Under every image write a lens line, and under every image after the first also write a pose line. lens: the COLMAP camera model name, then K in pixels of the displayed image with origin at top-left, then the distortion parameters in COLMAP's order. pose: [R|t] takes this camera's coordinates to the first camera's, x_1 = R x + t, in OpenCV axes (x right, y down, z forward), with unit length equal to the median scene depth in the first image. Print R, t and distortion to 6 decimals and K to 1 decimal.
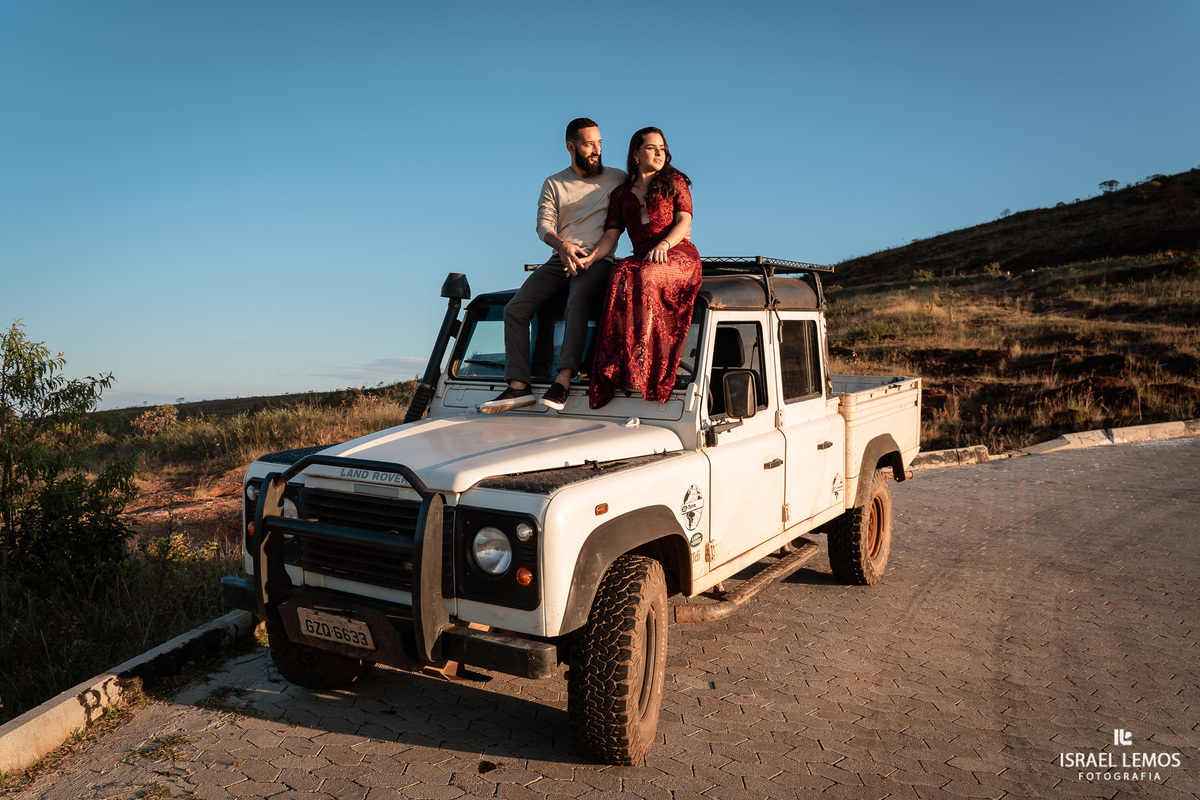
lens RADIAL K [[957.8, 0, 600.0], [0, 957.8, 400.0], [0, 0, 1]] dist [0.007190, -0.004222]
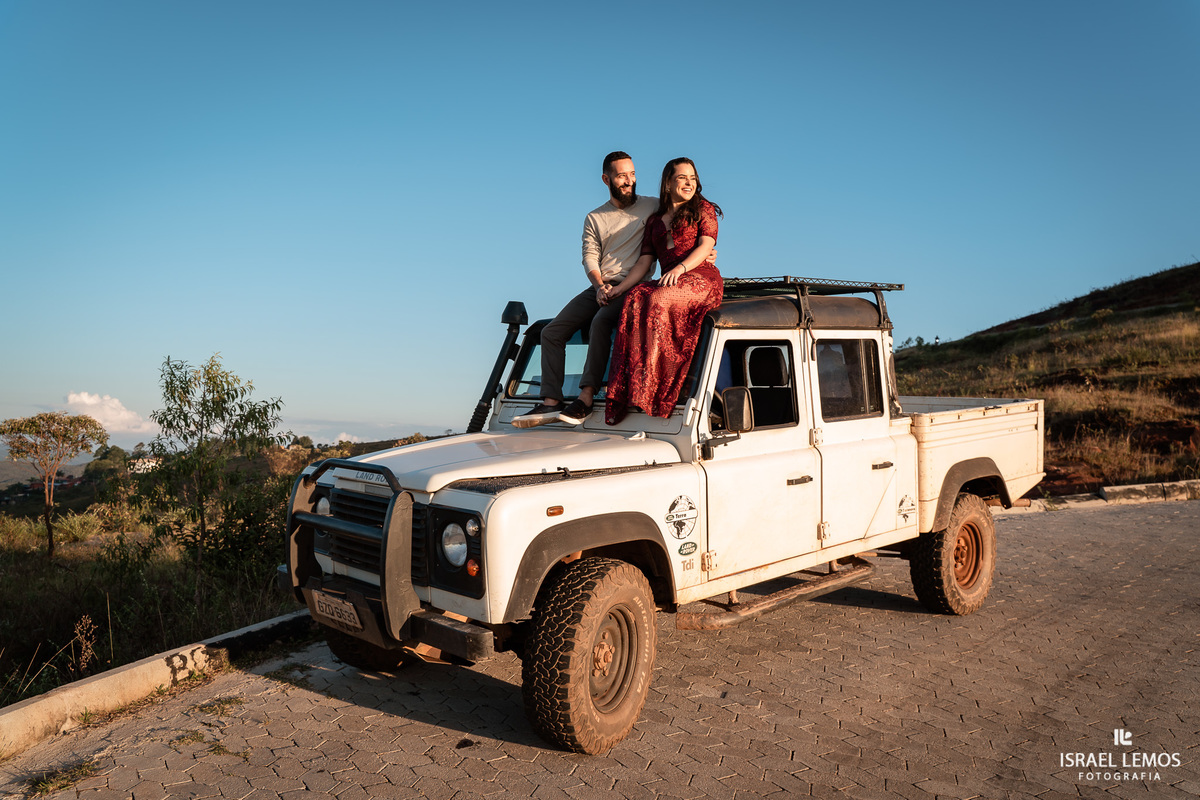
lens RADIAL K [[957.8, 0, 600.0], [0, 957.8, 400.0], [0, 0, 1]] dist [0.007190, -0.004222]
pose [[0.967358, -0.002397, -0.253403, 0.258488], [-0.006387, 0.999407, -0.033836, 0.019448], [0.253334, 0.034350, 0.966769, -0.033740]]
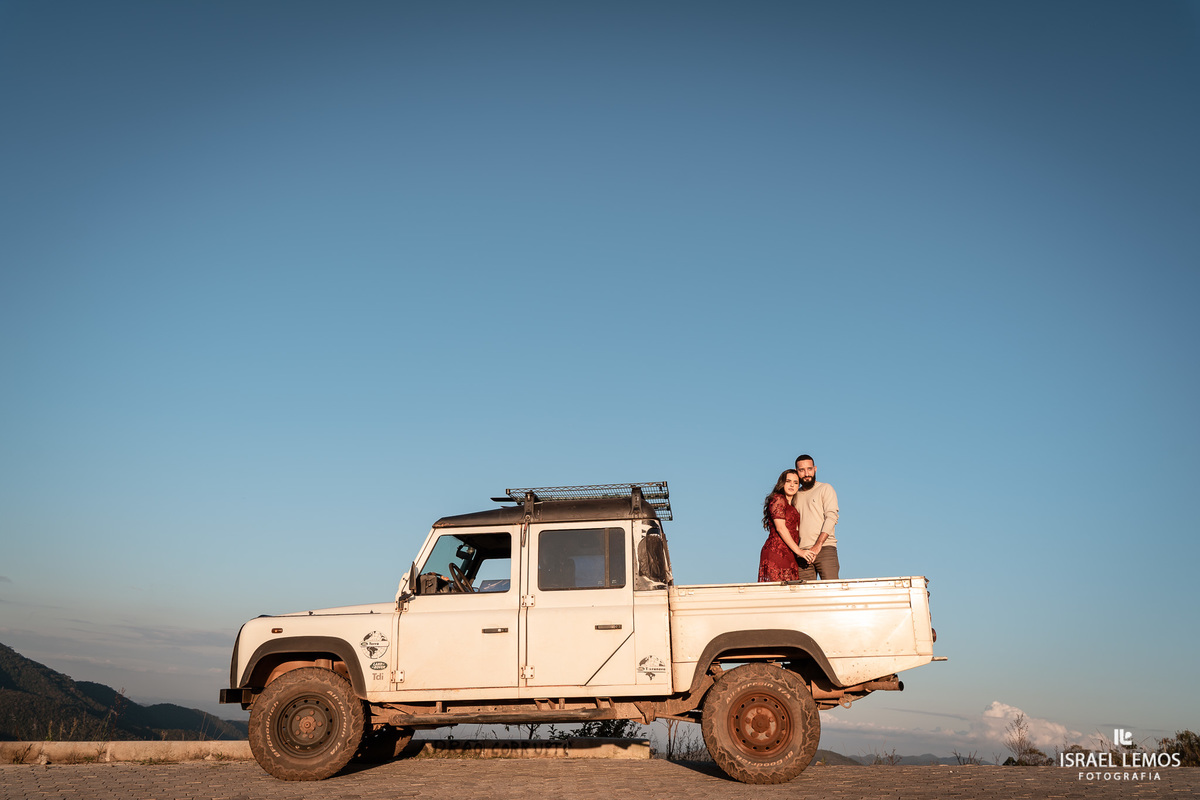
lens RADIAL K [[957.8, 0, 600.0], [0, 957.8, 400.0], [0, 0, 1]] dist [0.007190, -0.004222]
pose [[0.417262, -0.267172, -0.868626, 1.742865], [-0.054073, 0.946817, -0.317197, 0.205540], [0.907176, 0.179323, 0.380624, 0.599218]]
